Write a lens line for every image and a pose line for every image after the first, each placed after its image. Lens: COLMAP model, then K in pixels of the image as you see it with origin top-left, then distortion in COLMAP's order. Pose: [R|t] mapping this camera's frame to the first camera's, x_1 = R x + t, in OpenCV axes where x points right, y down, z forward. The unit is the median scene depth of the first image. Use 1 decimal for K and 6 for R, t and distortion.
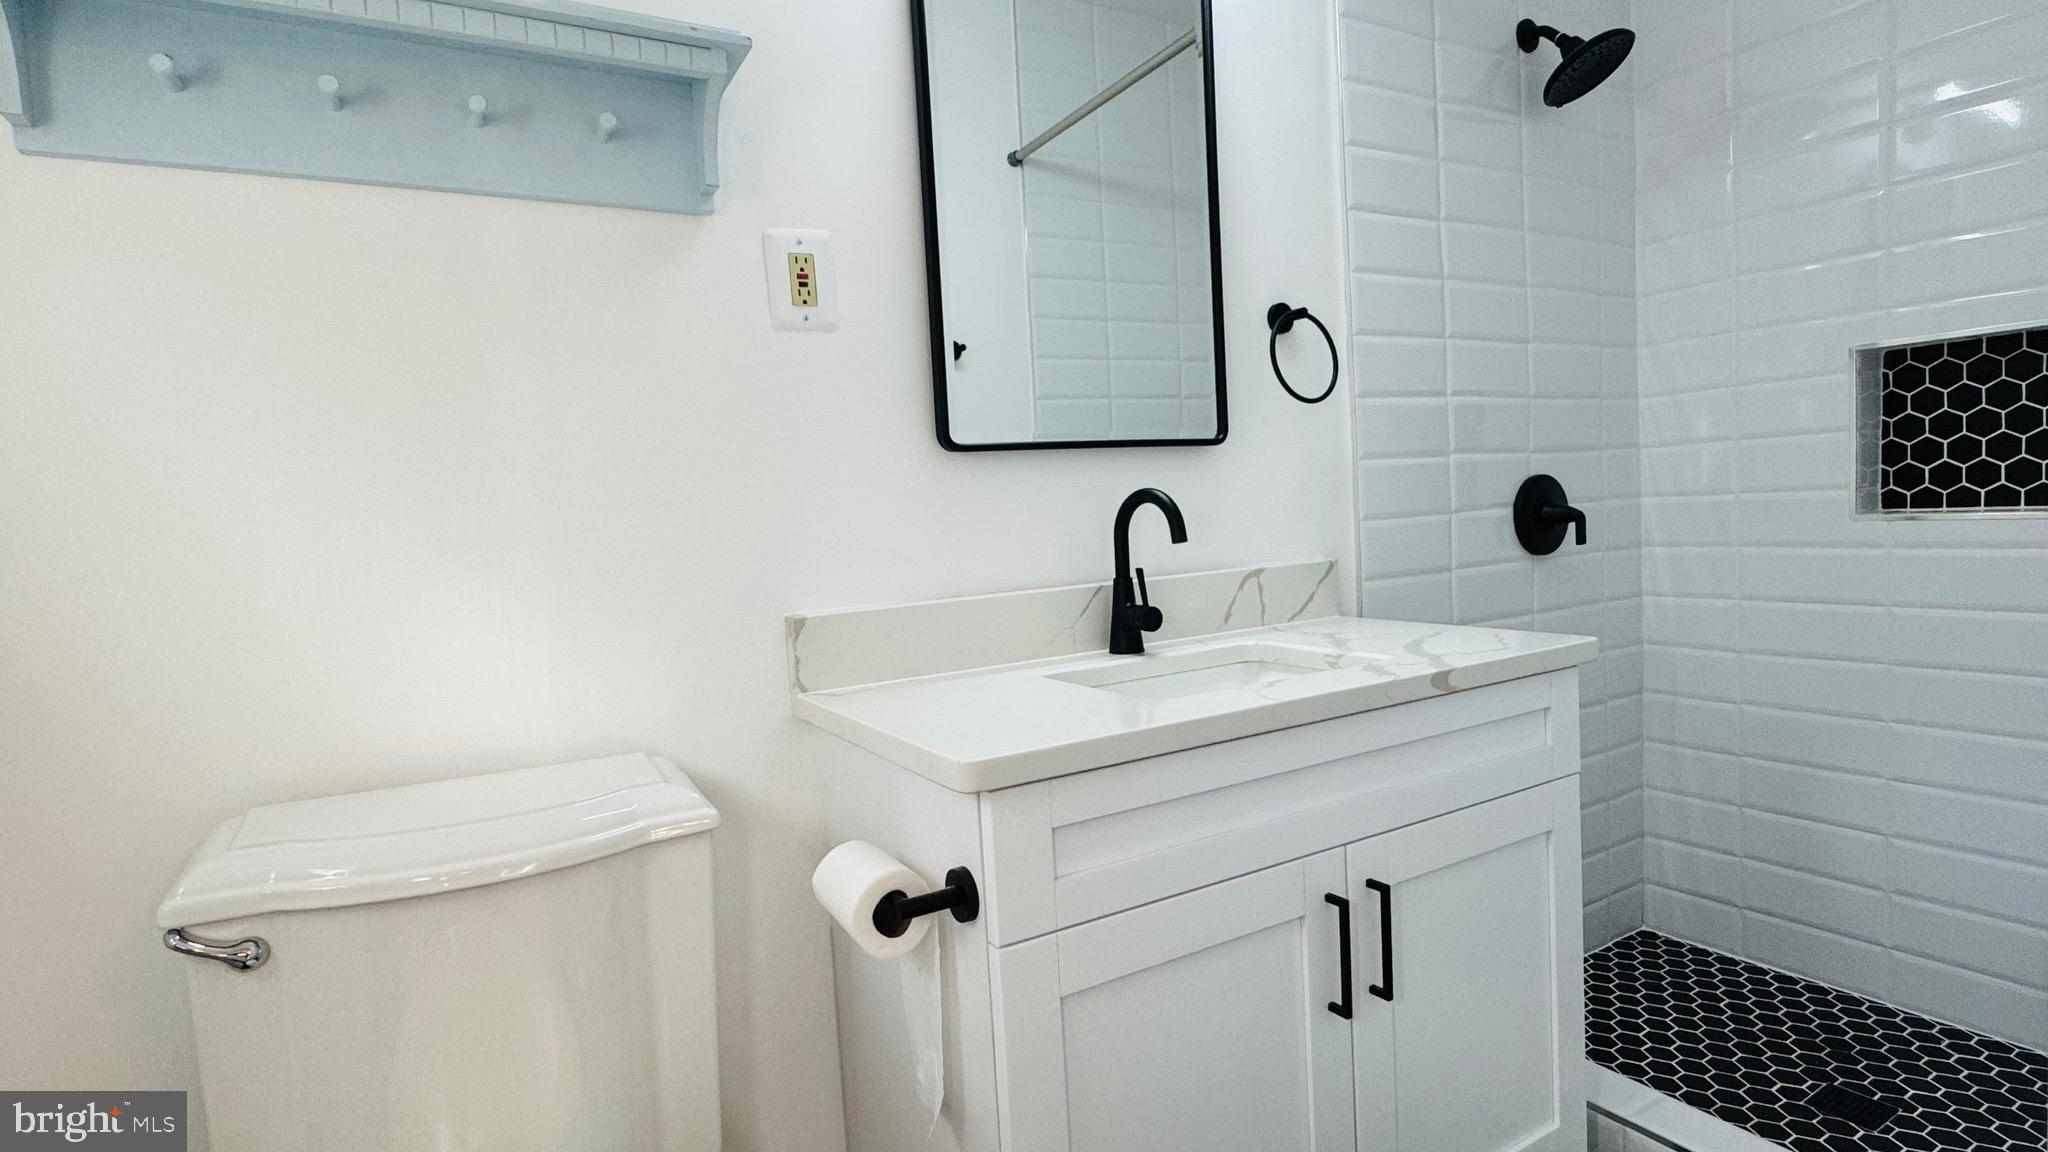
lens RADIAL K [[1025.5, 0, 1024.0], [0, 1025.5, 576.0], [0, 0, 1]] dist [0.000016, -0.001170]
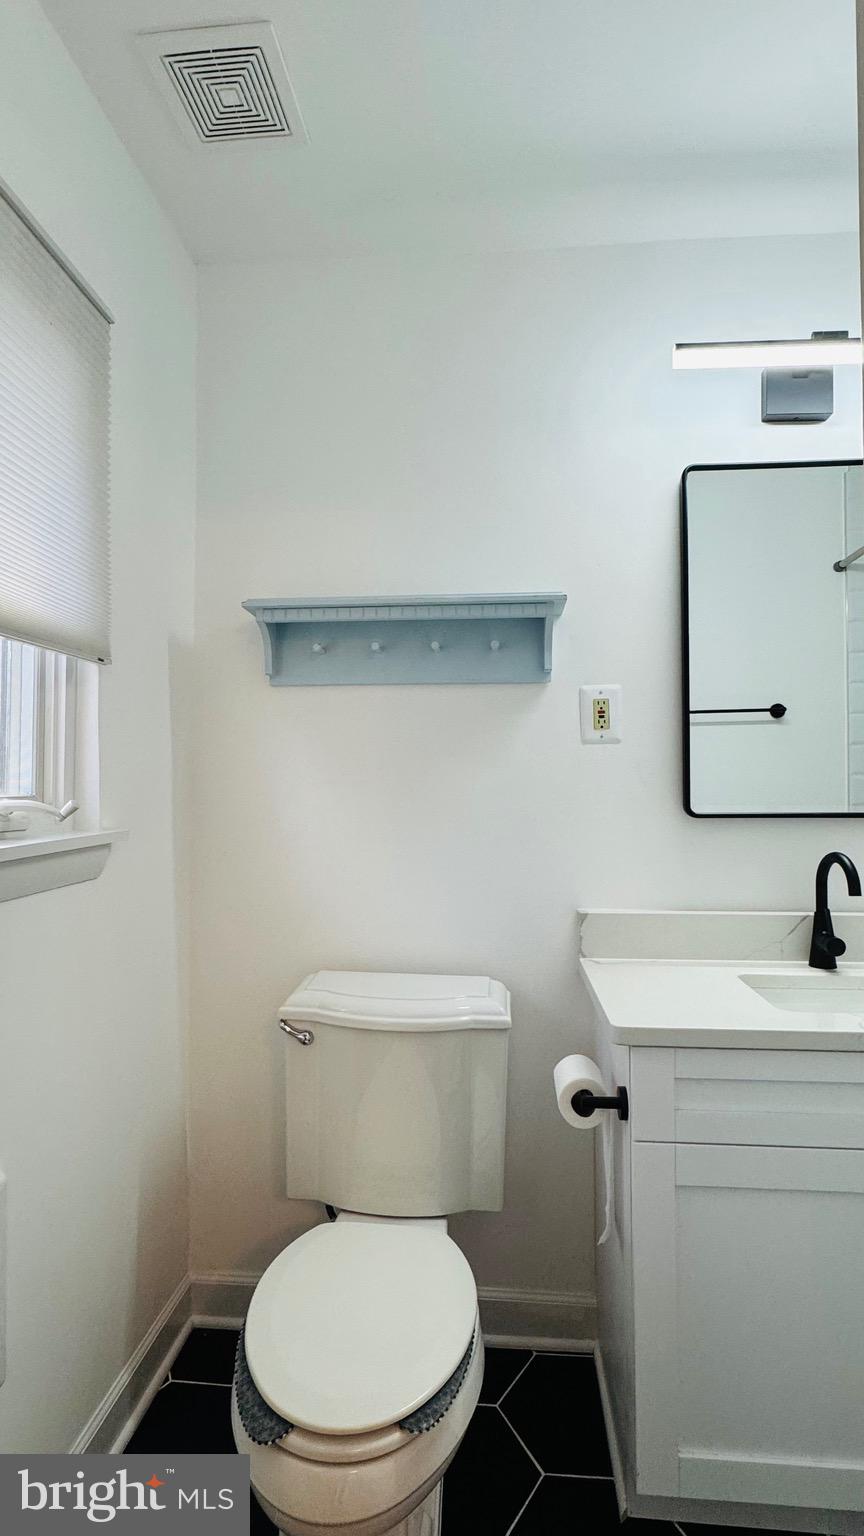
lens RADIAL K [[769.1, 0, 432.0], [0, 769.1, 768.0], [0, 0, 1]] dist [0.000016, -0.001170]
pose [[0.816952, 0.041714, -0.575195, 0.298246], [-0.081053, 0.995786, -0.042905, -0.123372], [0.570982, 0.081673, 0.816890, -0.202593]]
